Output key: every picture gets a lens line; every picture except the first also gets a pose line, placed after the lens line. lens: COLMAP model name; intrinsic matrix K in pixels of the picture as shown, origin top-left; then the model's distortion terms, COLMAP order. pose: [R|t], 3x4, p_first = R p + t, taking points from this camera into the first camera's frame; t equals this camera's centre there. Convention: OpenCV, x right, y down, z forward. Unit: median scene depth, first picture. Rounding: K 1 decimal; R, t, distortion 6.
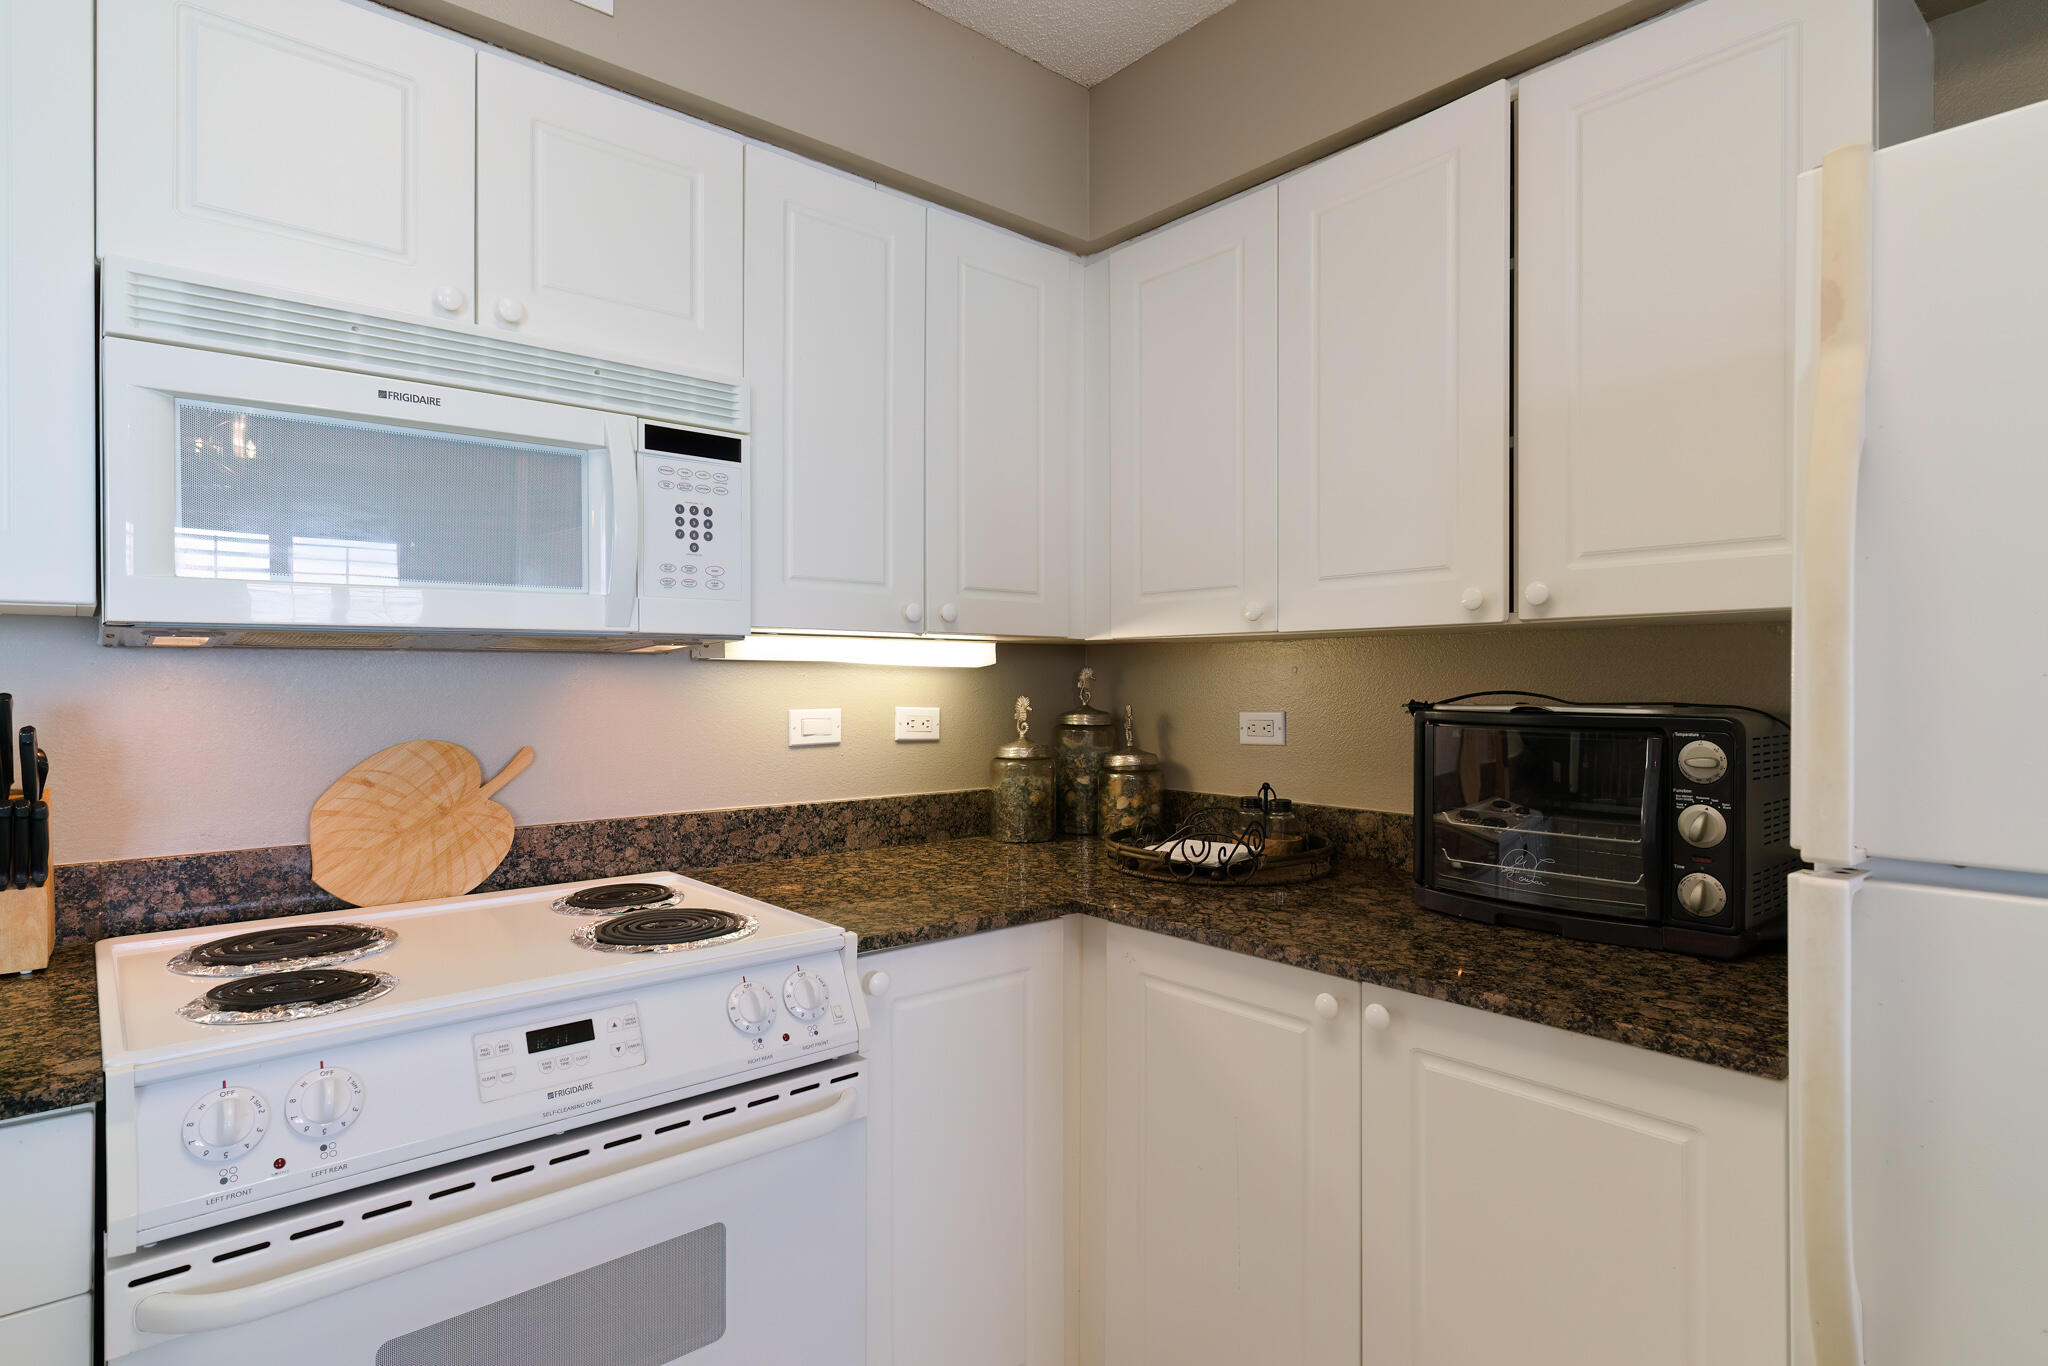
lens RADIAL K [[1086.5, 0, 1024.0], [0, 1086.5, 683.0], [0, 0, 1]] dist [0.000950, 0.000708]
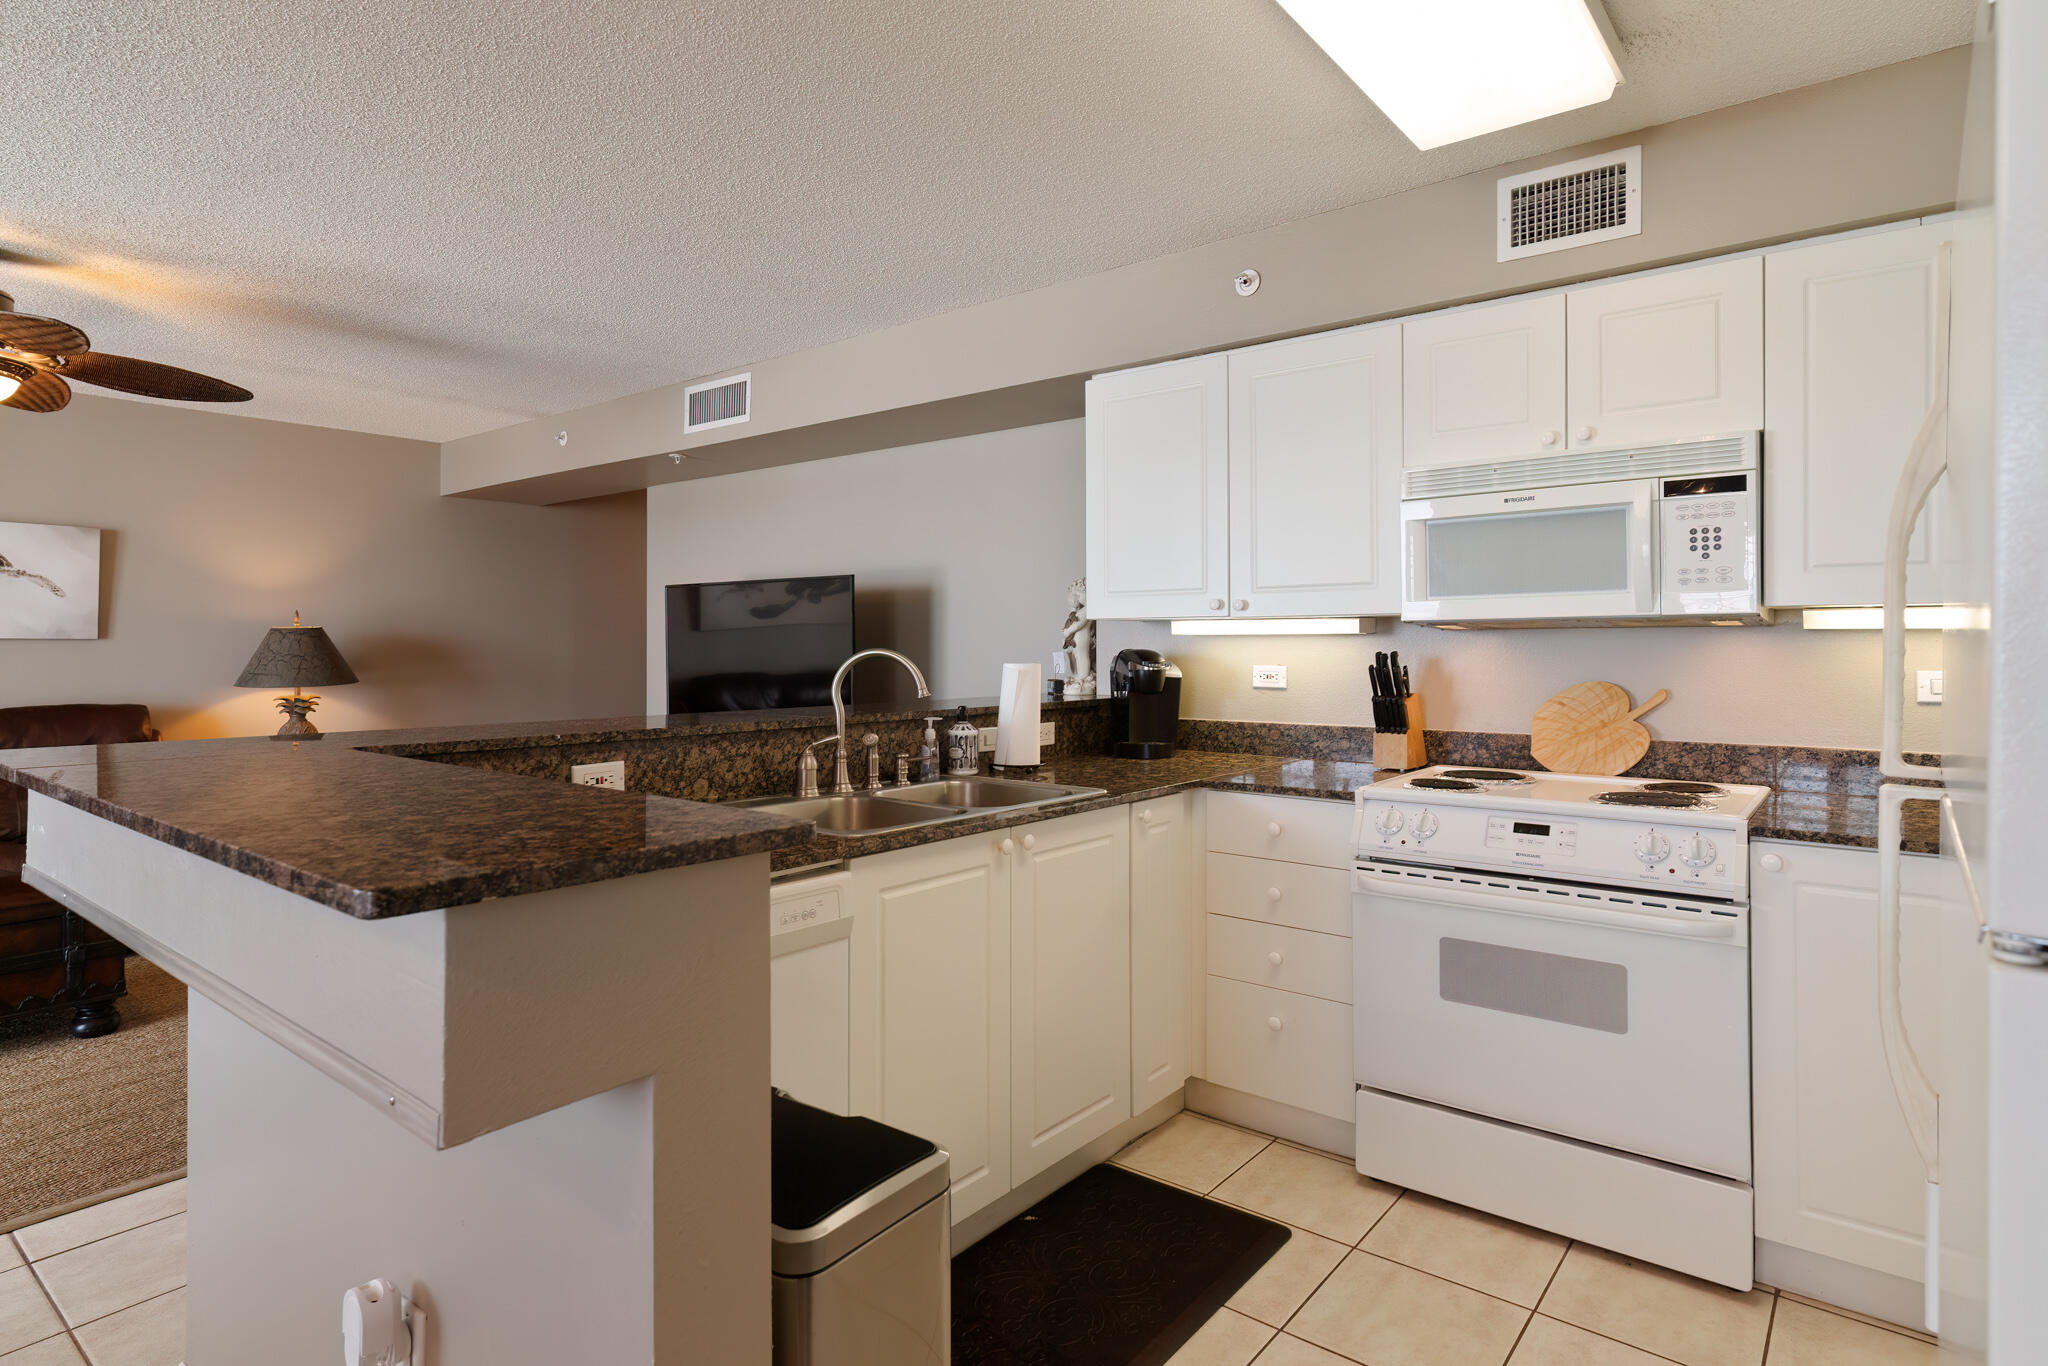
lens RADIAL K [[1086.0, 0, 1004.8], [0, 1086.0, 644.0], [0, 0, 1]] dist [0.005801, 0.001092]
pose [[0.168285, -0.002107, -0.985736, 0.940599], [-0.001458, 0.999996, -0.002386, 0.000462], [0.985737, 0.001839, 0.168281, -0.179540]]
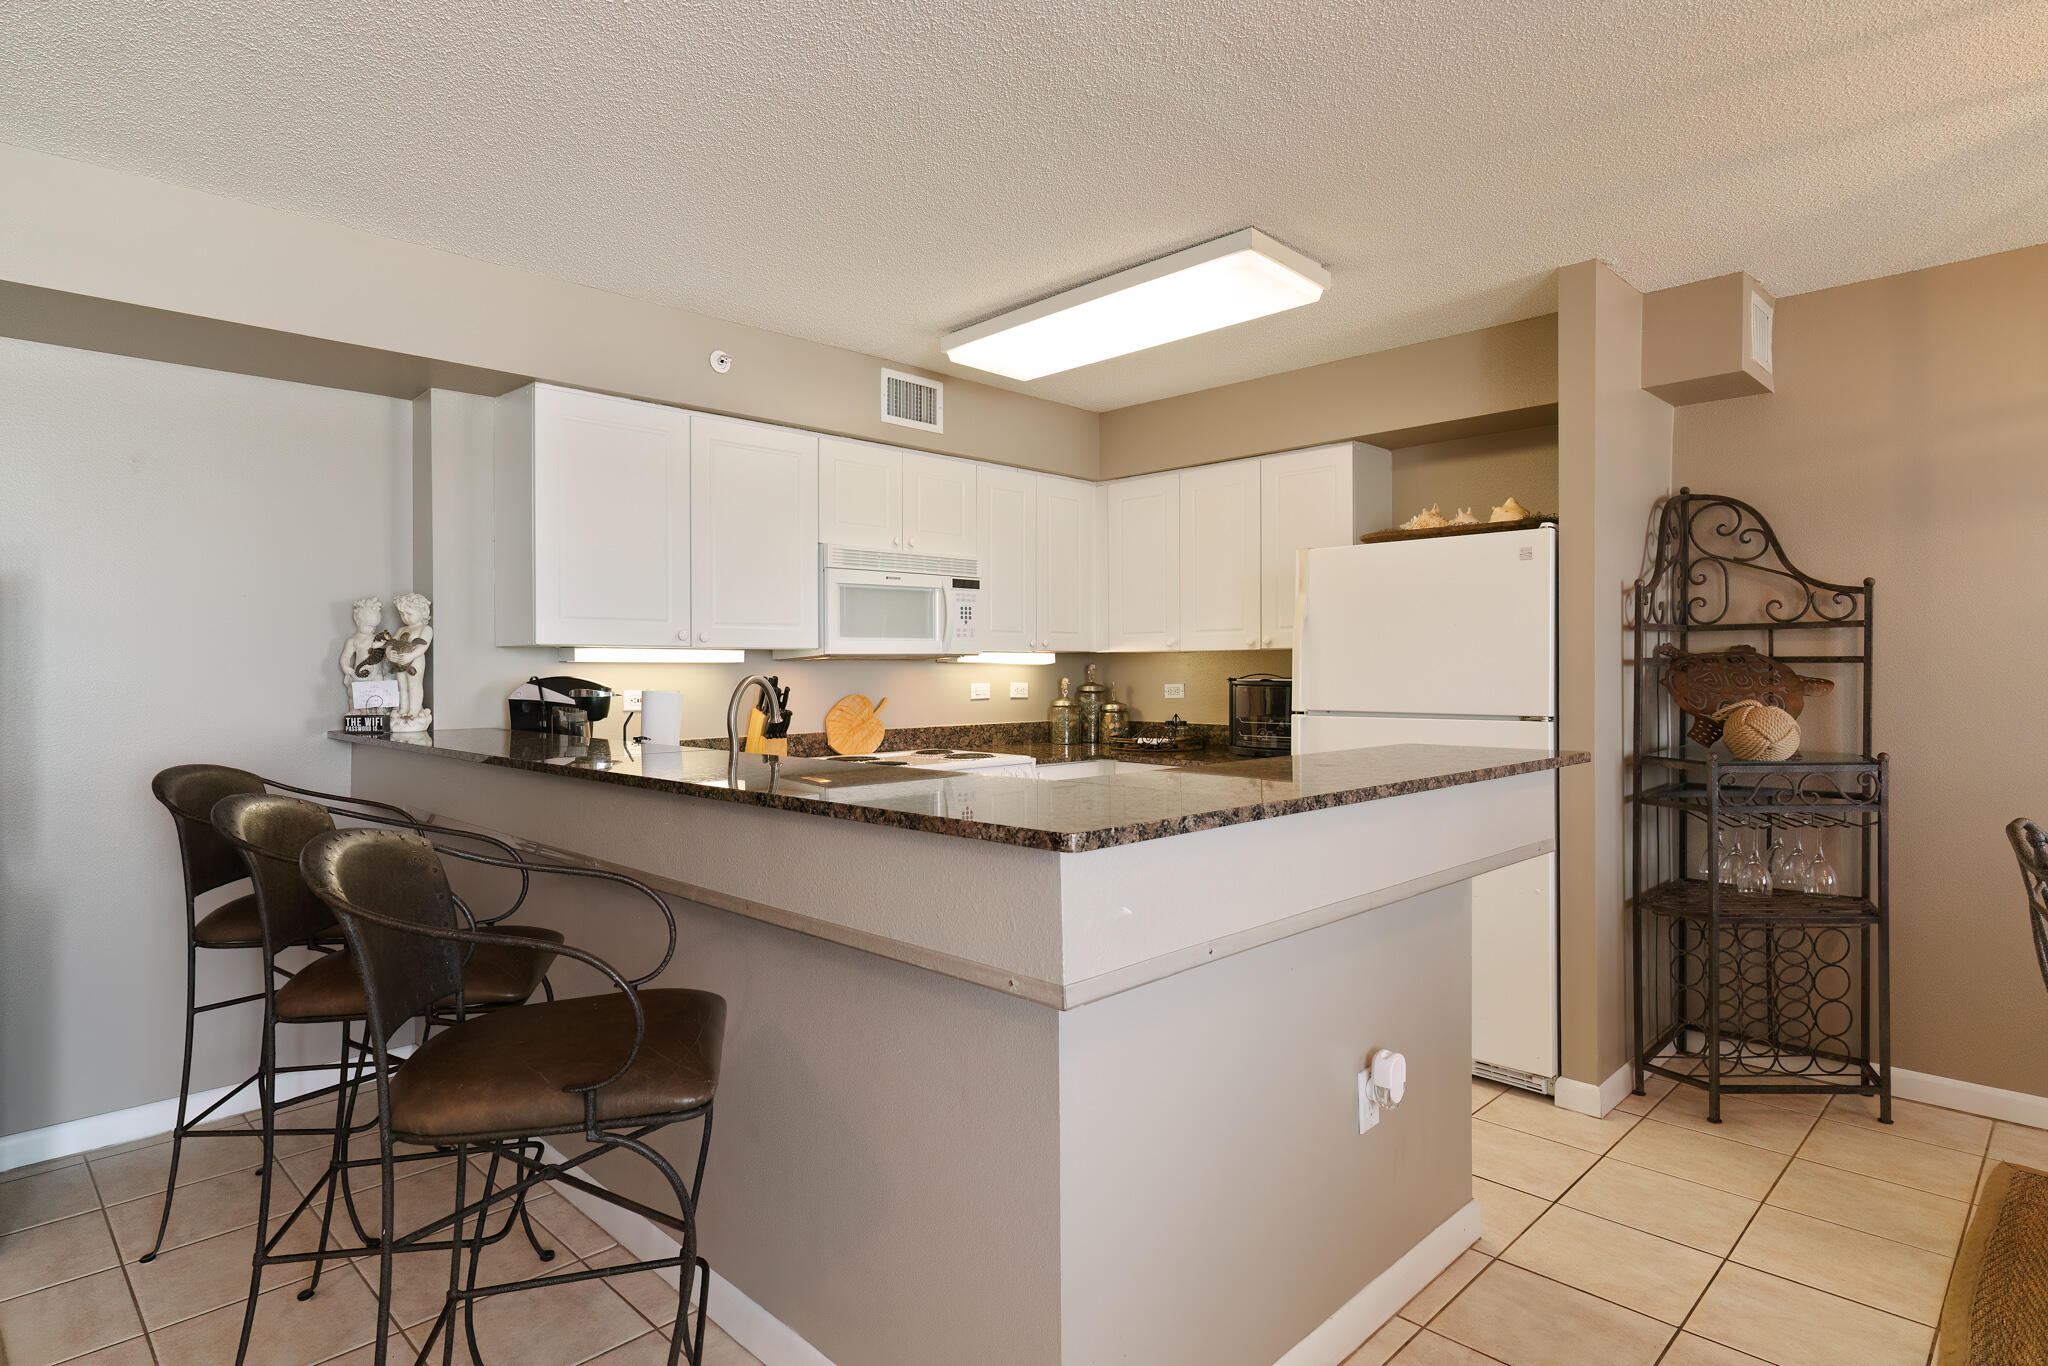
lens RADIAL K [[1101.3, 0, 1024.0], [0, 1101.3, 683.0], [0, 0, 1]] dist [0.006630, 0.001317]
pose [[0.997455, -0.004822, 0.071129, -0.334880], [0.004081, 0.999936, 0.010565, -0.000842], [-0.071175, -0.010248, 0.997411, -1.652977]]
